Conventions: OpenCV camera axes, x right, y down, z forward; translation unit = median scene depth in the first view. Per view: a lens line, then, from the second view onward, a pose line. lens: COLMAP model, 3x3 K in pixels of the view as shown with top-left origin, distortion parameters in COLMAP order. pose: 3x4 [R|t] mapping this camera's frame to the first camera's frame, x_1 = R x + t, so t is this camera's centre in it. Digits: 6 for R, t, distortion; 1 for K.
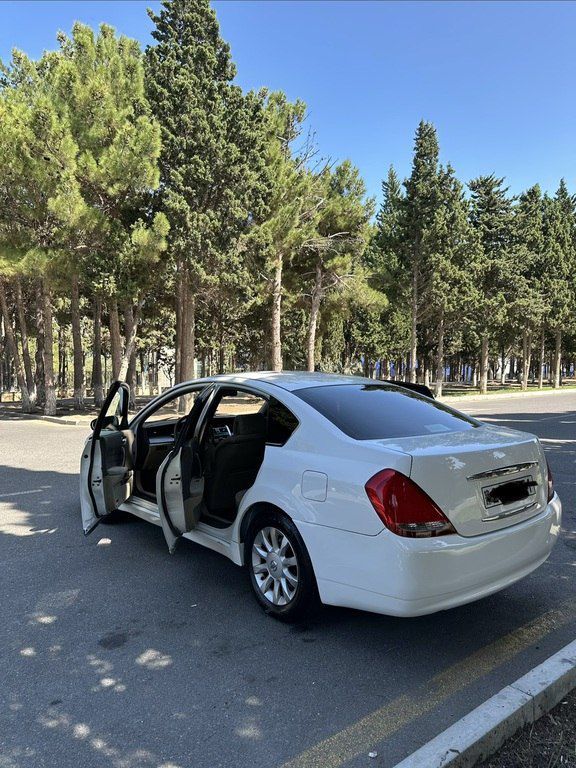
lens RADIAL K [[546.6, 0, 289.3], [0, 546.6, 390.8], [0, 0, 1]] dist [0.128926, -0.220595]
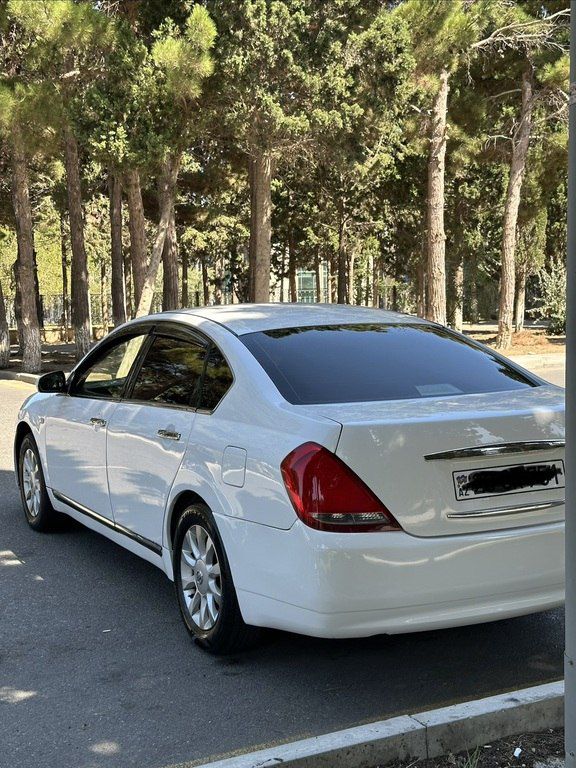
lens RADIAL K [[1099.3, 0, 292.4], [0, 1099.3, 383.9], [0, 0, 1]] dist [0.211629, -0.397188]
pose [[0.977979, 0.005001, -0.208643, 0.087647], [0.006003, 0.998625, 0.052078, -0.002810], [0.208617, -0.052184, 0.976604, -0.085836]]
